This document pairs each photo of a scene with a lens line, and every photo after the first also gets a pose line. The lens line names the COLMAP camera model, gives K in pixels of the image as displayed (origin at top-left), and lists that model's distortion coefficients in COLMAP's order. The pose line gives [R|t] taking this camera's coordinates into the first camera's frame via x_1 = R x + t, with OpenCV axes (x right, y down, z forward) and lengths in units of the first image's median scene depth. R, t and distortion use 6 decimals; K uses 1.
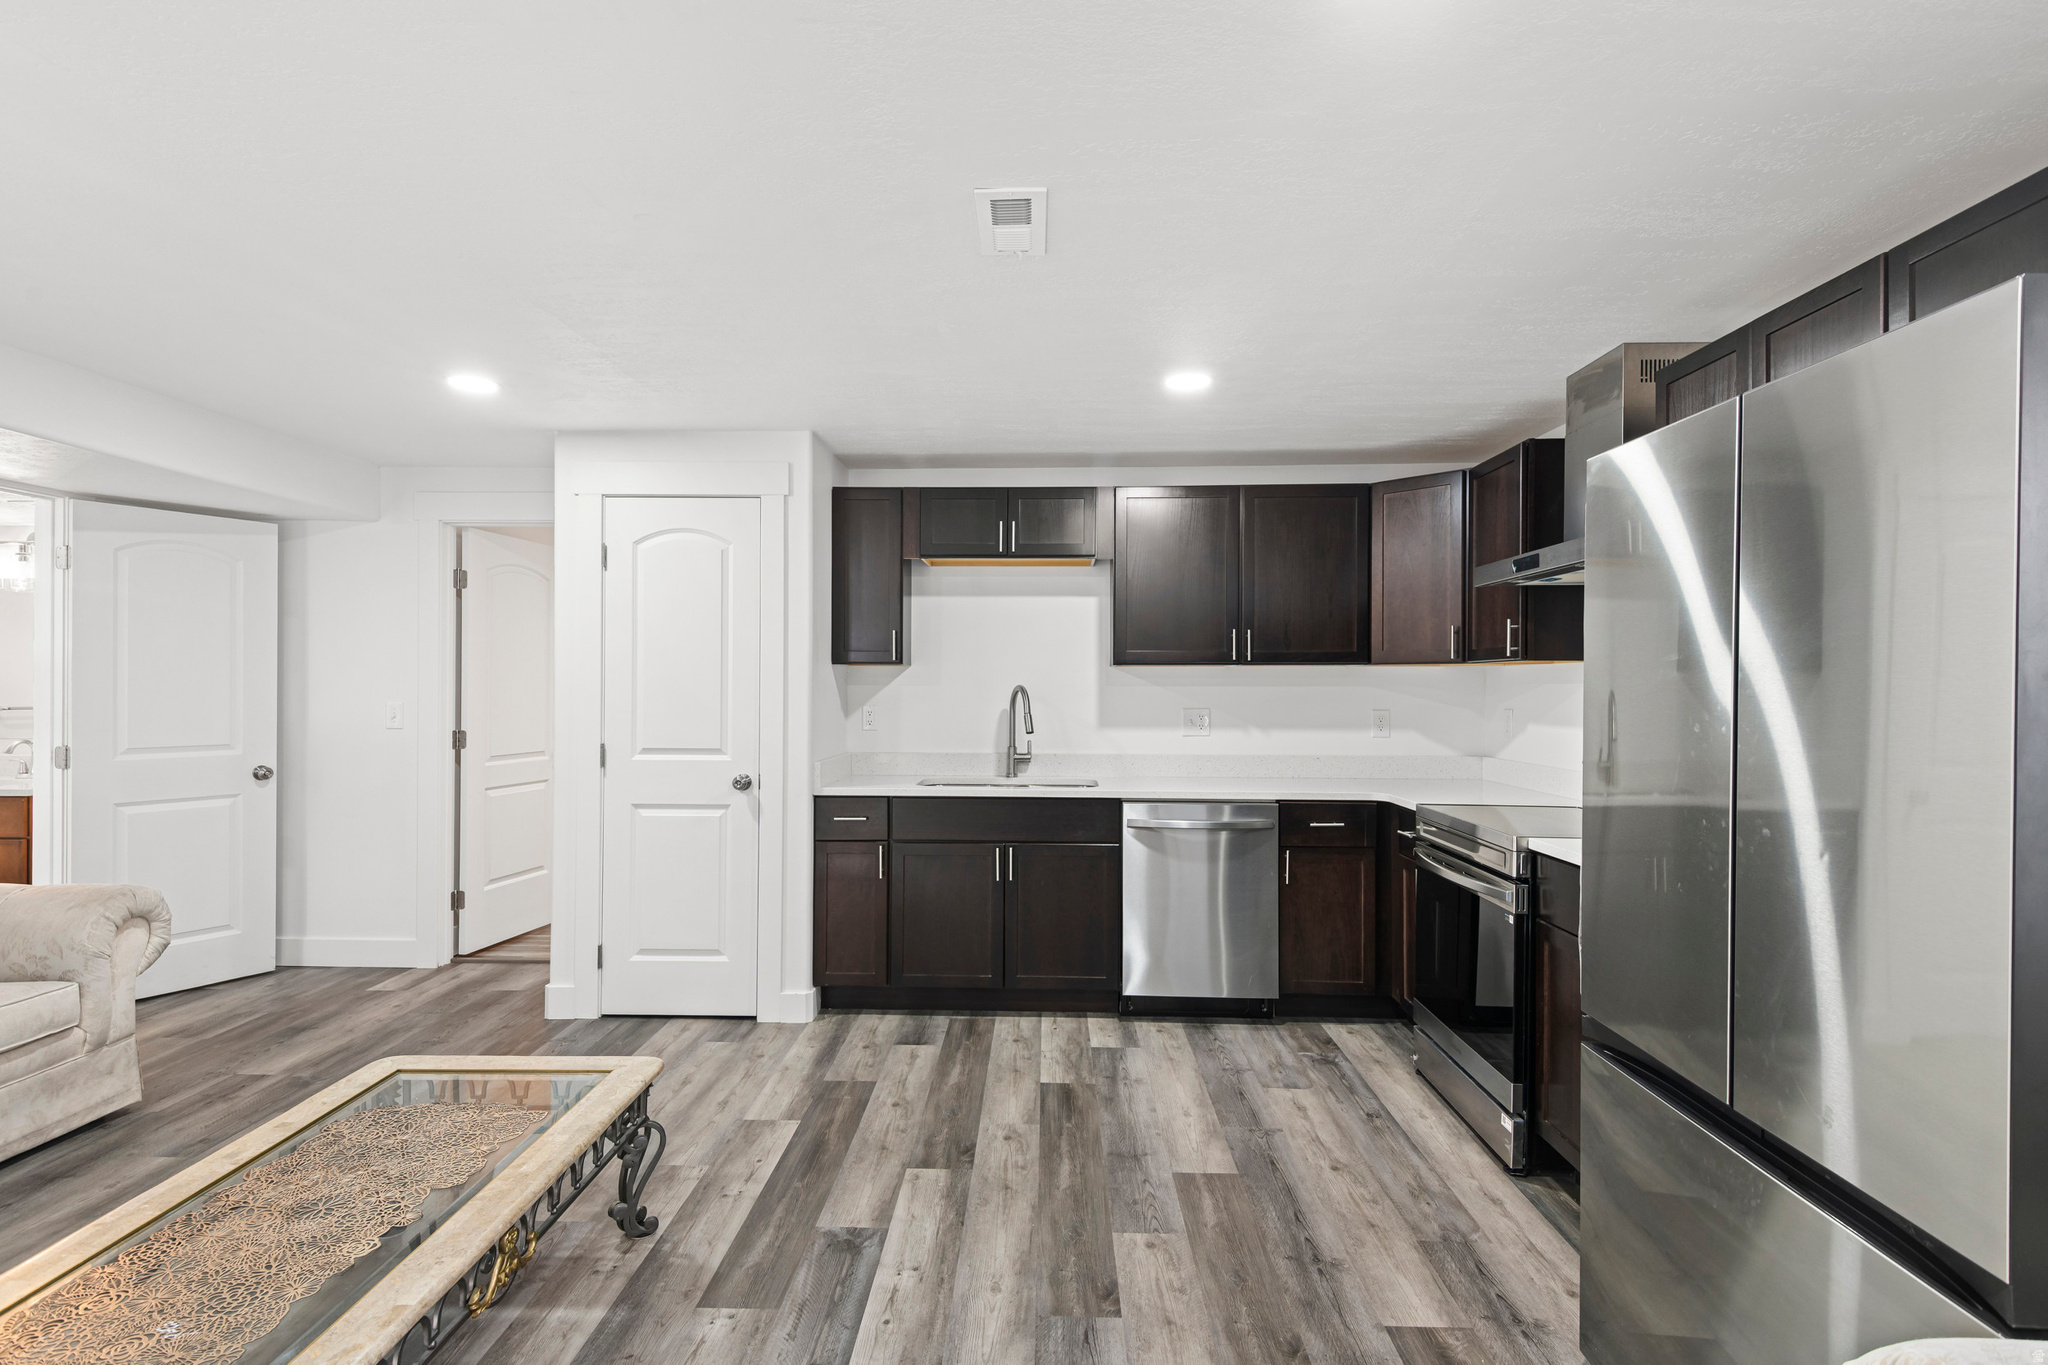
lens RADIAL K [[1008.8, 0, 1014.2], [0, 1008.8, 684.6], [0, 0, 1]] dist [0.026330, -0.012628]
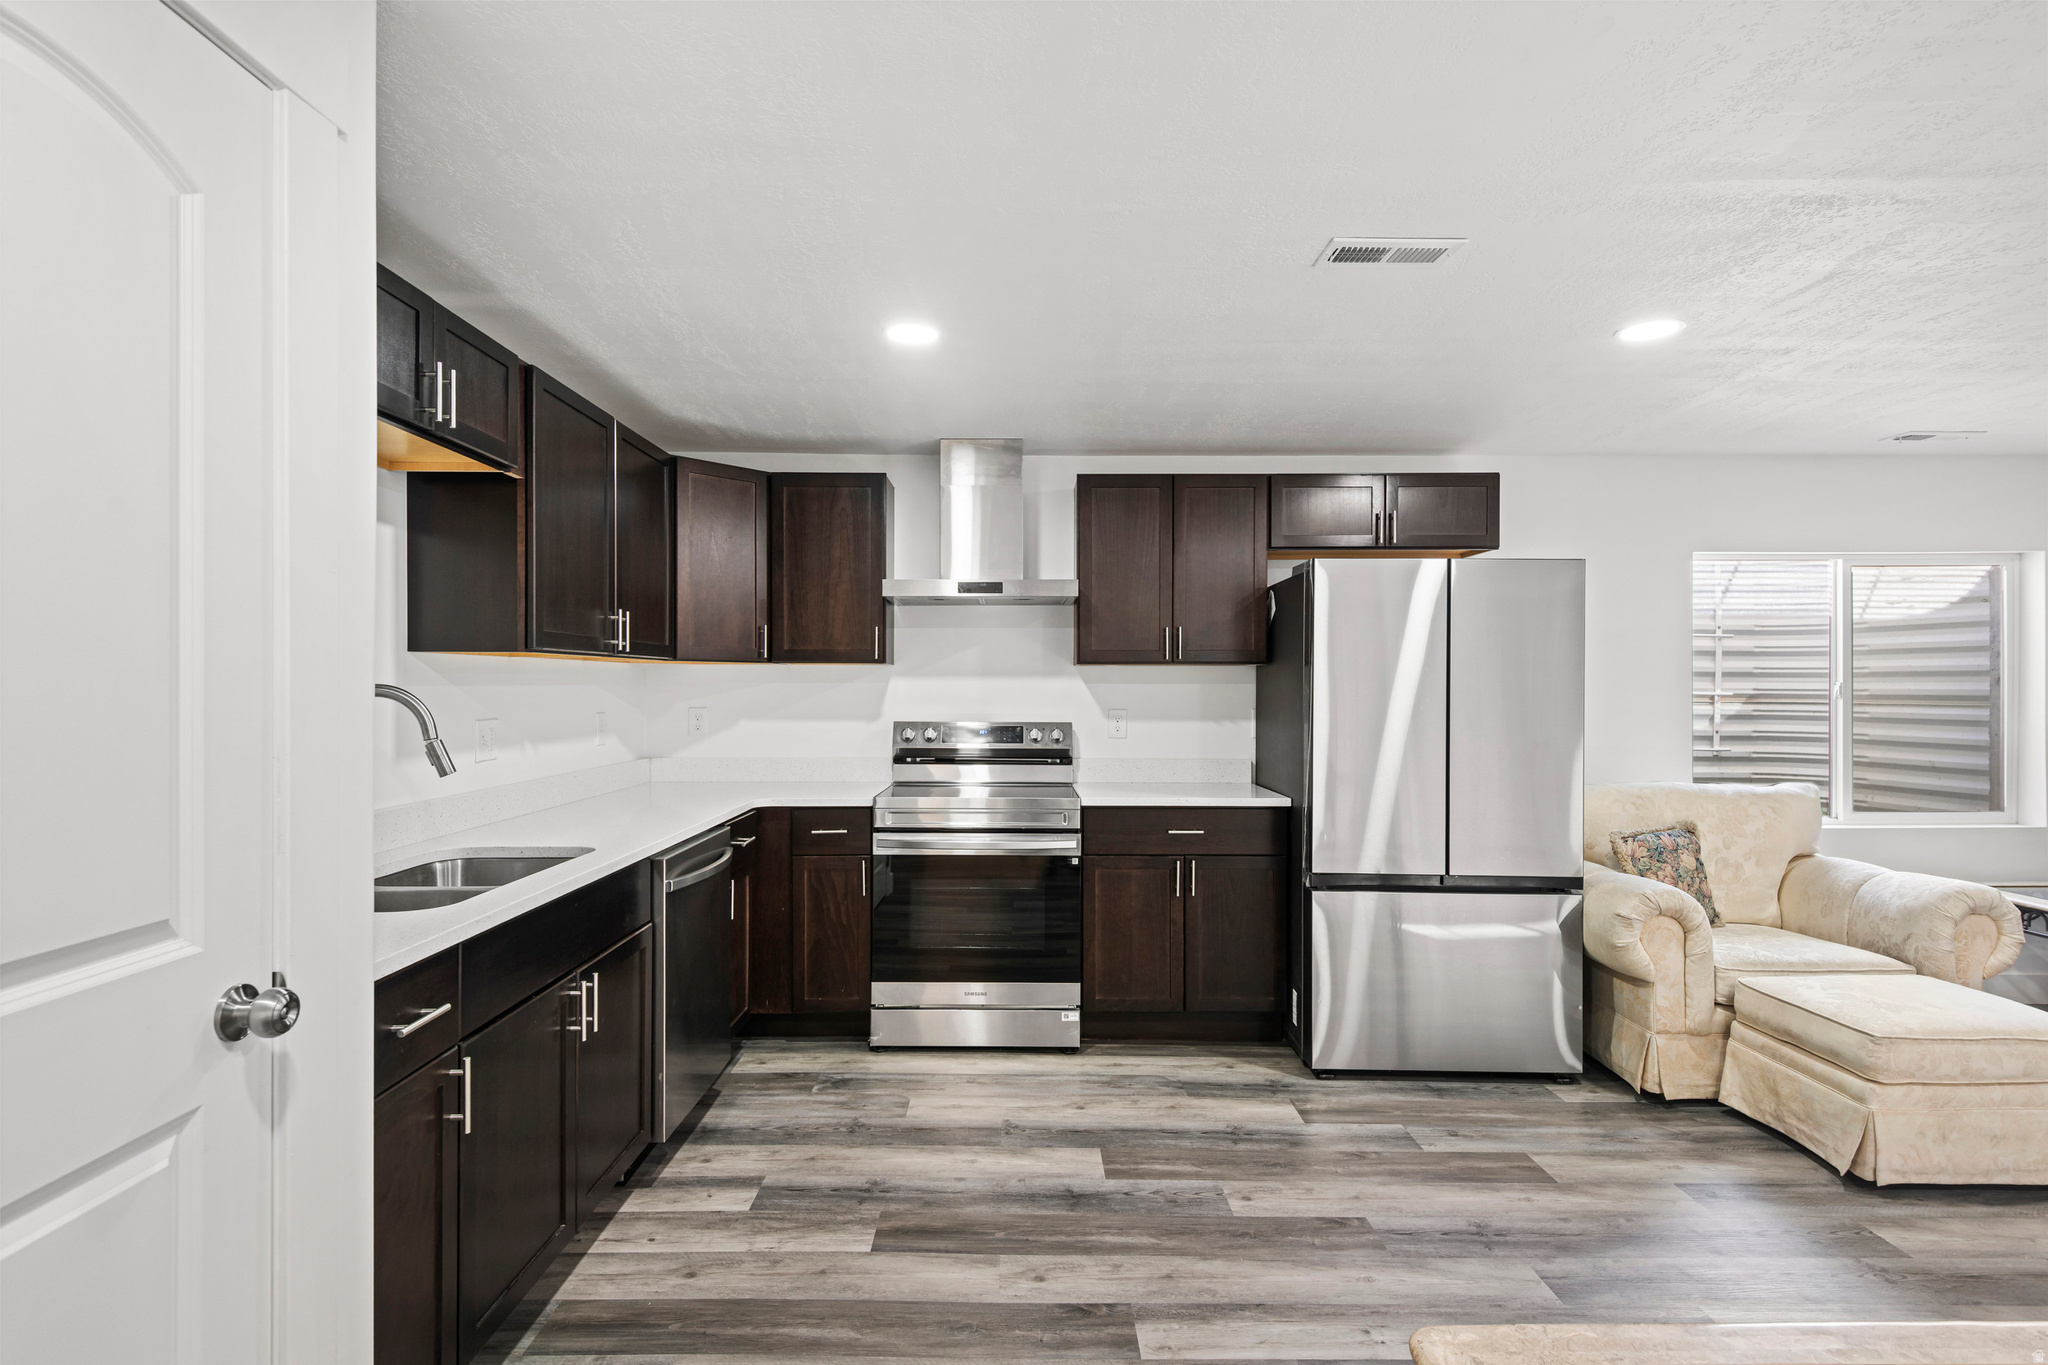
lens RADIAL K [[1008.8, 0, 1023.4], [0, 1008.8, 673.5], [0, 0, 1]] dist [0.026330, -0.012628]
pose [[-0.036072, 0.007669, 0.999320, -0.585294], [-0.004588, 0.999959, -0.007840, -0.002751], [-0.999339, -0.004868, -0.036035, 0.785127]]
